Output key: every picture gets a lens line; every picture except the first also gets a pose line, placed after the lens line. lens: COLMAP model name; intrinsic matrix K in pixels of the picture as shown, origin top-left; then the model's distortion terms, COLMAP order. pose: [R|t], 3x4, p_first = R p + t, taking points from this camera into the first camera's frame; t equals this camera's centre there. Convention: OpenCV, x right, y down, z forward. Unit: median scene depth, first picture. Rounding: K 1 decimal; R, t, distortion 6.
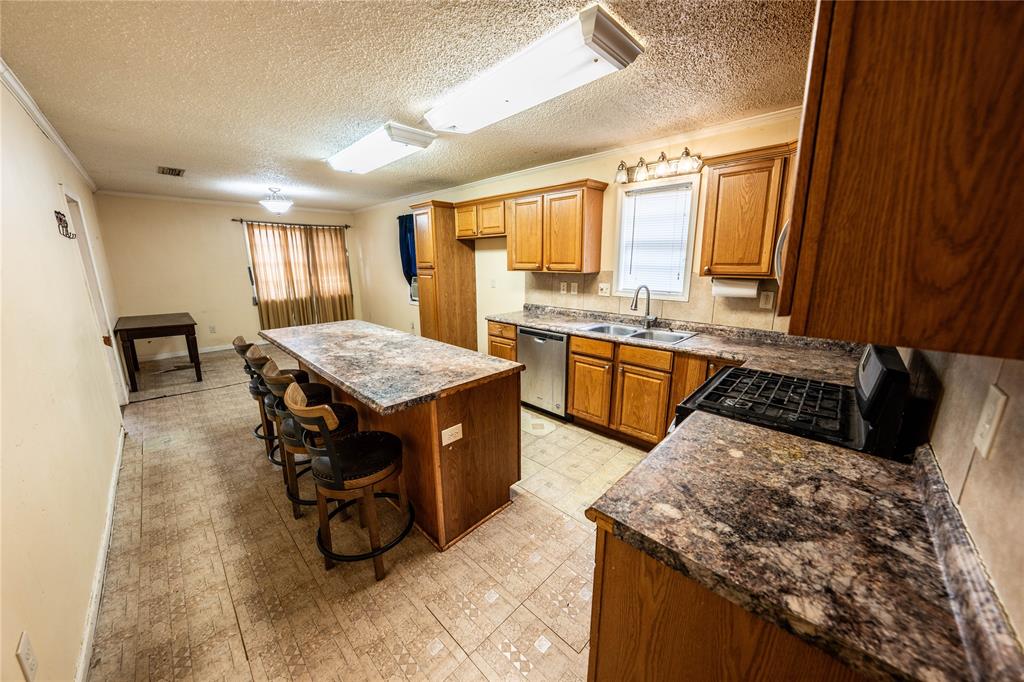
lens RADIAL K [[354.0, 0, 513.5], [0, 354.0, 333.7], [0, 0, 1]] dist [-0.018599, 0.000375]
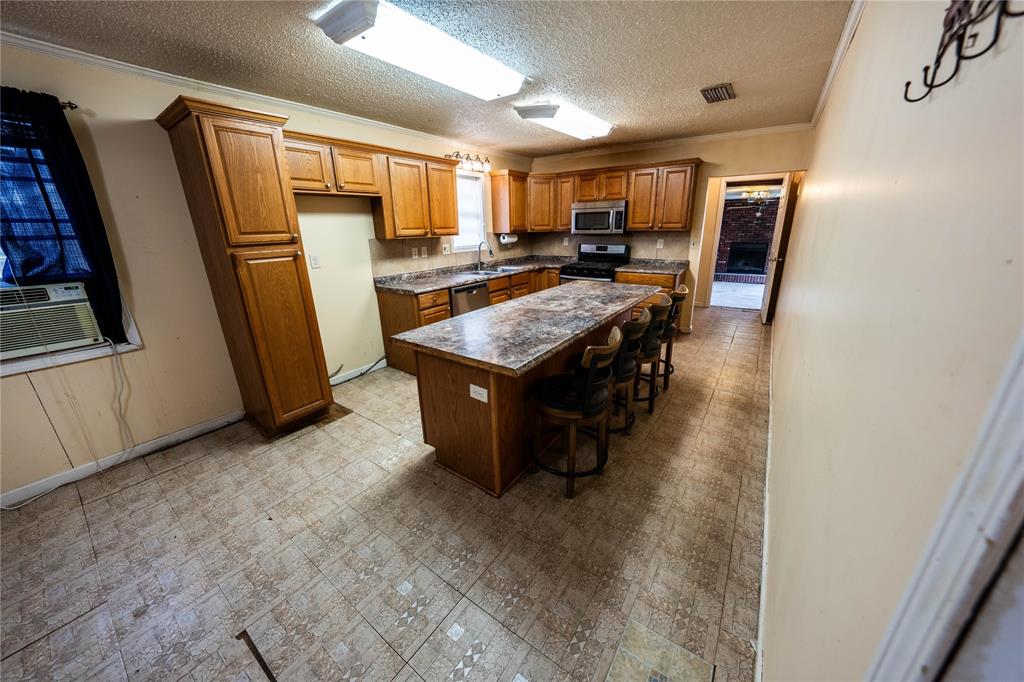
lens RADIAL K [[349.0, 0, 512.0], [0, 349.0, 341.0], [0, 0, 1]] dist [-0.037333, 0.007813]
pose [[-0.138110, -0.287605, 0.947739, -1.179731], [0.258254, 0.913348, 0.314803, -0.171167], [-0.956154, 0.288235, -0.051867, 1.030174]]
